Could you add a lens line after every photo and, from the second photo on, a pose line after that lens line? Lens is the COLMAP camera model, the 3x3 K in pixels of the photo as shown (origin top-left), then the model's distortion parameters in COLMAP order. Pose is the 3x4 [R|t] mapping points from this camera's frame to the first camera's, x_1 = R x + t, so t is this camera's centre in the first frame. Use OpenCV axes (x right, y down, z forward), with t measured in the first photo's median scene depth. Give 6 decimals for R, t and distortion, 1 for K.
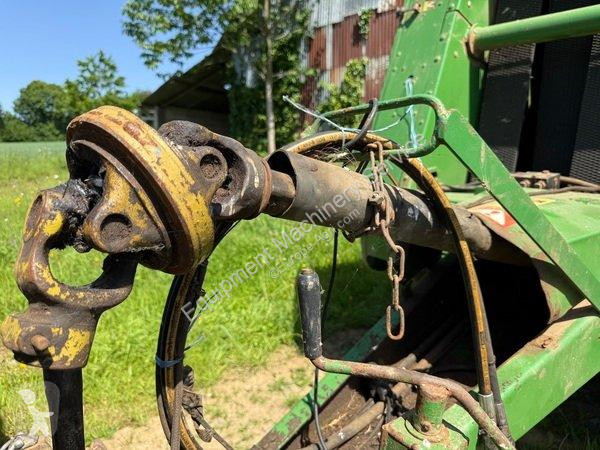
lens RADIAL K [[425.5, 0, 300.0], [0, 425.5, 225.0], [0, 0, 1]] dist [0.078257, -0.131296]
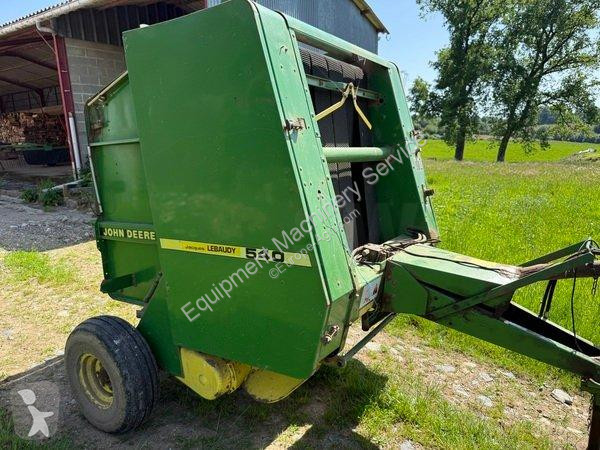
lens RADIAL K [[425.5, 0, 300.0], [0, 425.5, 225.0], [0, 0, 1]] dist [0.078257, -0.131296]
pose [[-0.328859, -0.196836, 0.923638, -0.719241], [0.141375, 0.956755, 0.254230, -0.523654], [-0.933737, 0.214185, -0.286810, 1.316116]]
